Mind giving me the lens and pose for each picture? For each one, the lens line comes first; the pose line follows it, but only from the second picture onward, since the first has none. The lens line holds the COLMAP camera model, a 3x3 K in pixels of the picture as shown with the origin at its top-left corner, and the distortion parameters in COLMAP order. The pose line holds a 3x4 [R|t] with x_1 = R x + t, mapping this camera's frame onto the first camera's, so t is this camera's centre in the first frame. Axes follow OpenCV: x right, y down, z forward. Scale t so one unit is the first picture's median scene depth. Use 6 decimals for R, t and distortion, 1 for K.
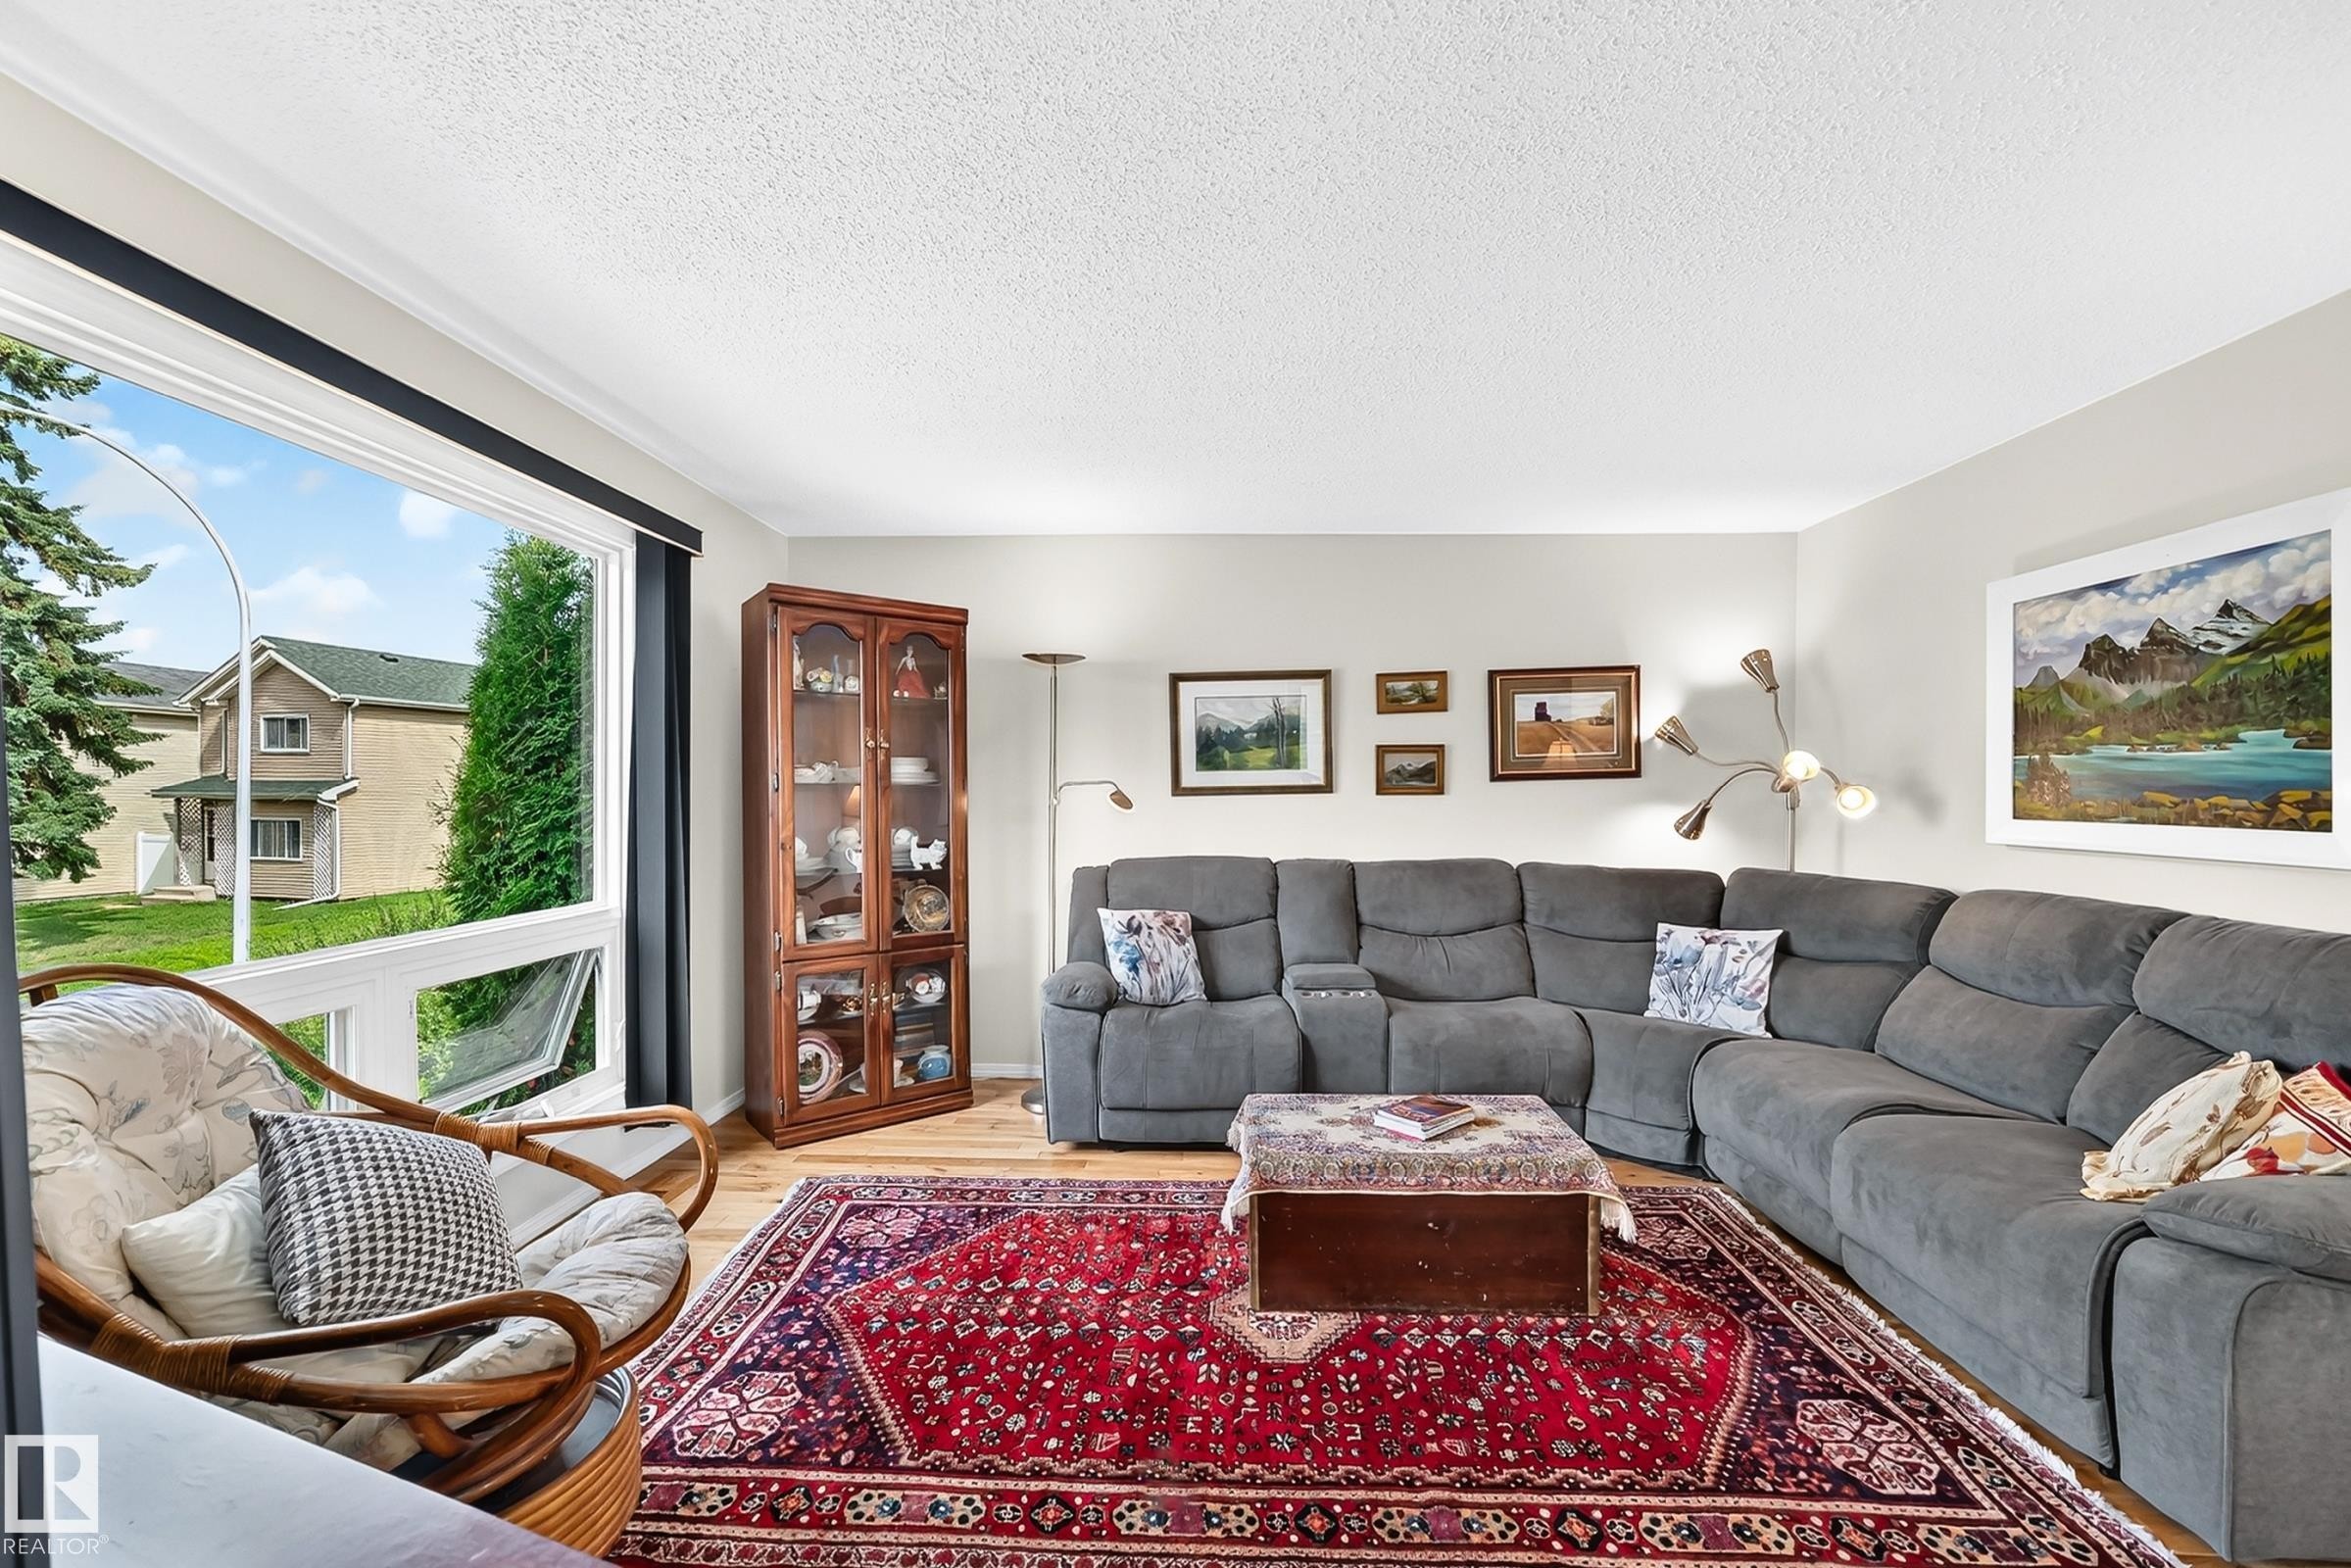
lens RADIAL K [[945.3, 0, 1182.3], [0, 945.3, 796.5], [0, 0, 1]] dist [-0.018636, 0.004681]
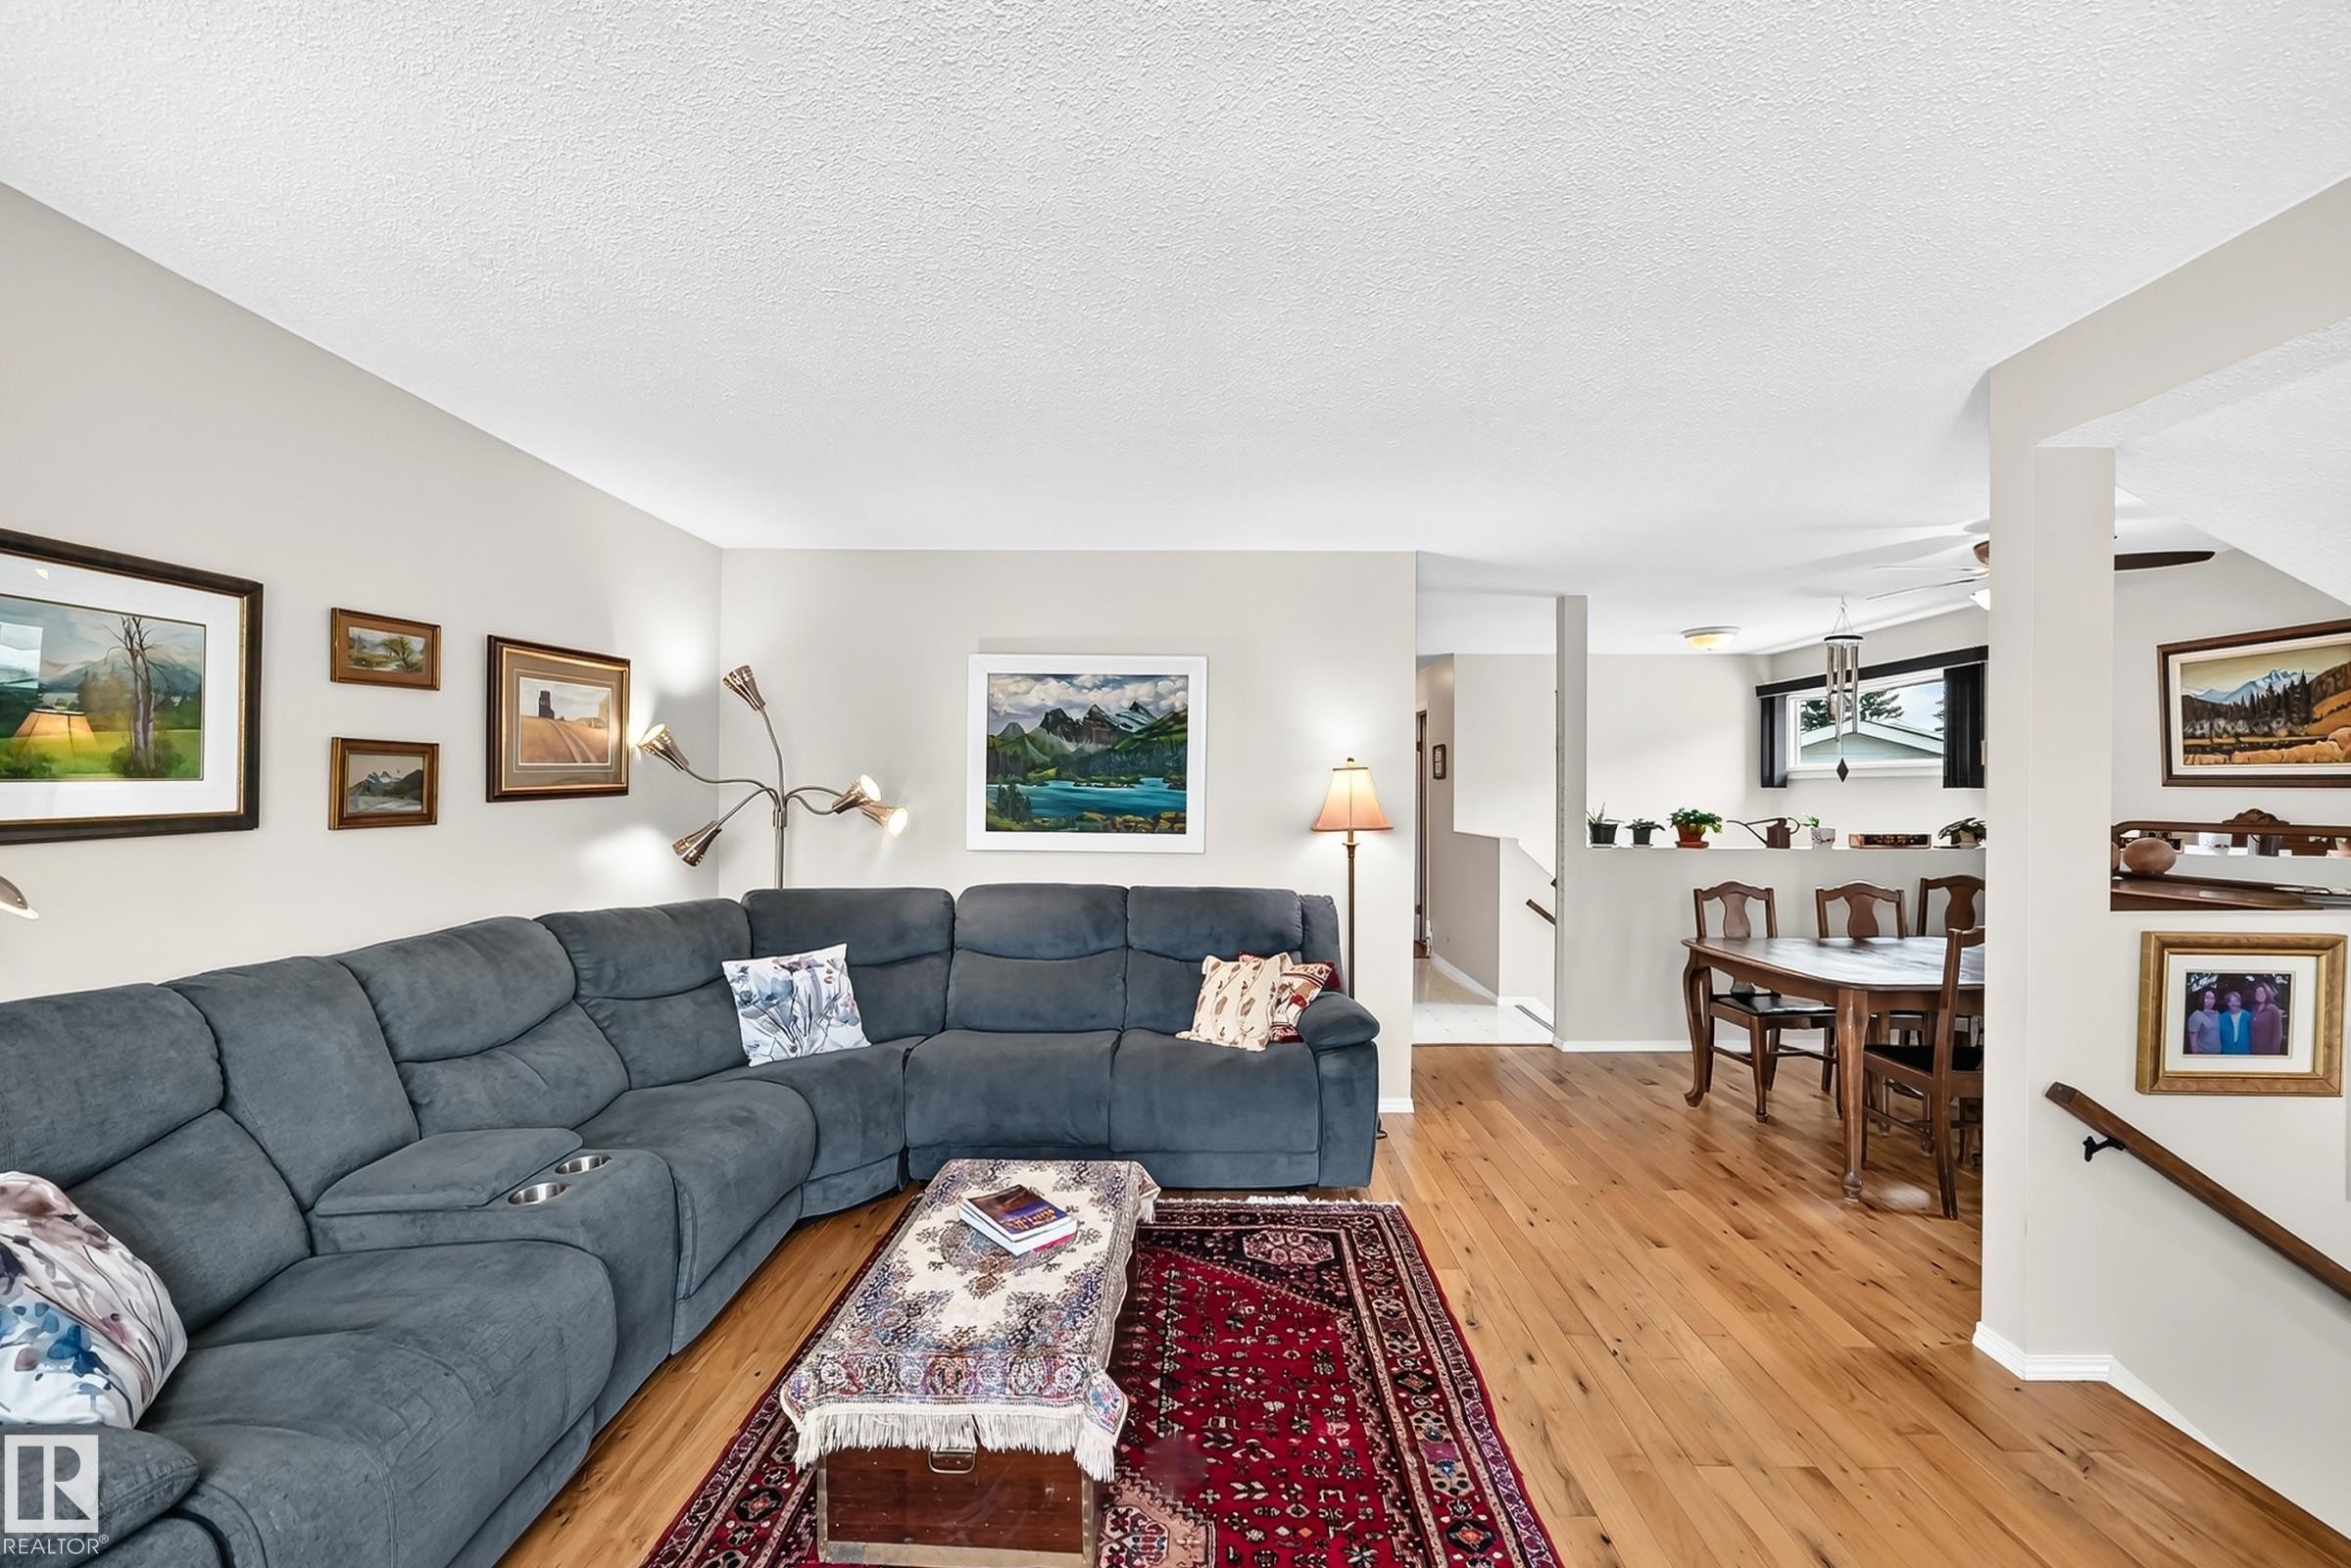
lens RADIAL K [[938.5, 0, 1184.5], [0, 938.5, 796.3], [0, 0, 1]] dist [-0.034490, 0.012385]
pose [[-0.027721, -0.006990, 0.999591, -0.557661], [-0.002911, 0.999972, 0.006912, -0.042163], [-0.999611, -0.002718, -0.027741, 0.855779]]
